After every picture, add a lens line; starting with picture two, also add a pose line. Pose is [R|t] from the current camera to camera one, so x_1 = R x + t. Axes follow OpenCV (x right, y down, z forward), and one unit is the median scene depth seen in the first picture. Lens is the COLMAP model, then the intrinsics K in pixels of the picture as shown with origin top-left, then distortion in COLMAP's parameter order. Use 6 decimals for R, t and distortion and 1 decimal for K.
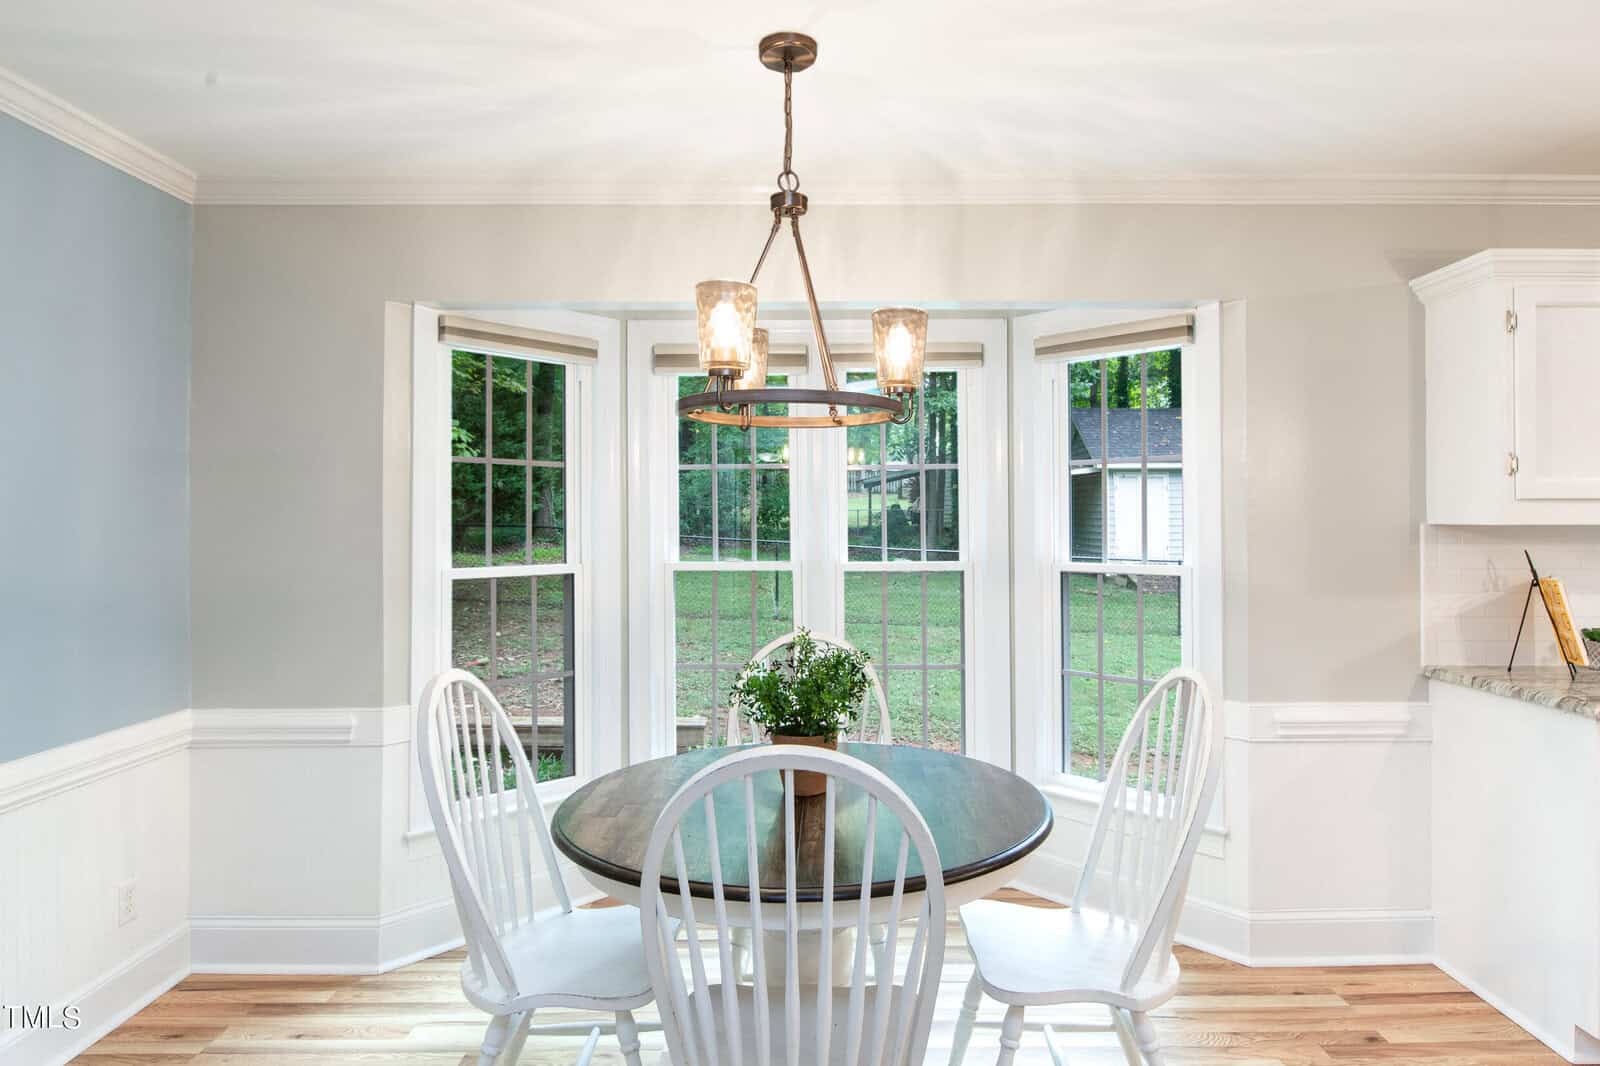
lens RADIAL K [[901.8, 0, 799.3], [0, 901.8, 517.7], [0, 0, 1]] dist [-0.007594, -0.001007]
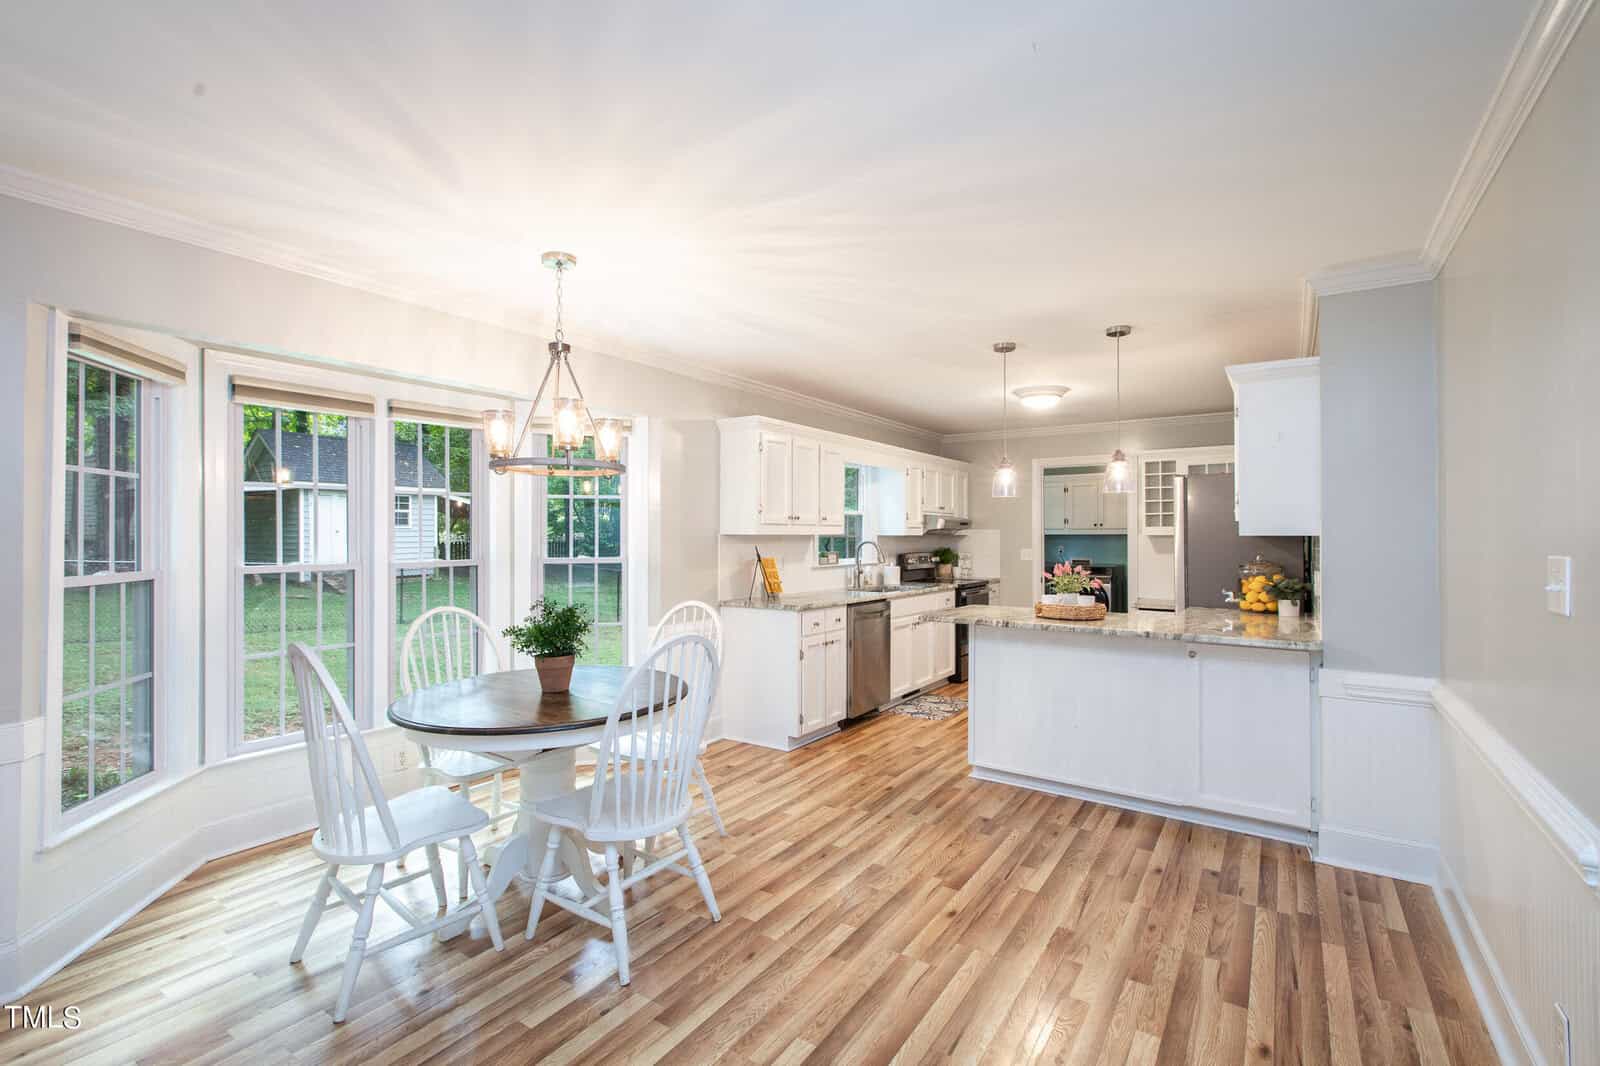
lens RADIAL K [[744.6, 0, 800.4], [0, 744.6, 535.2], [0, 0, 1]] dist [-0.001796, 0.000228]
pose [[0.556763, 0.000637, 0.830671, -0.655907], [-0.010283, 0.999928, 0.006125, -0.004167], [-0.830608, -0.011952, 0.556730, -0.138781]]
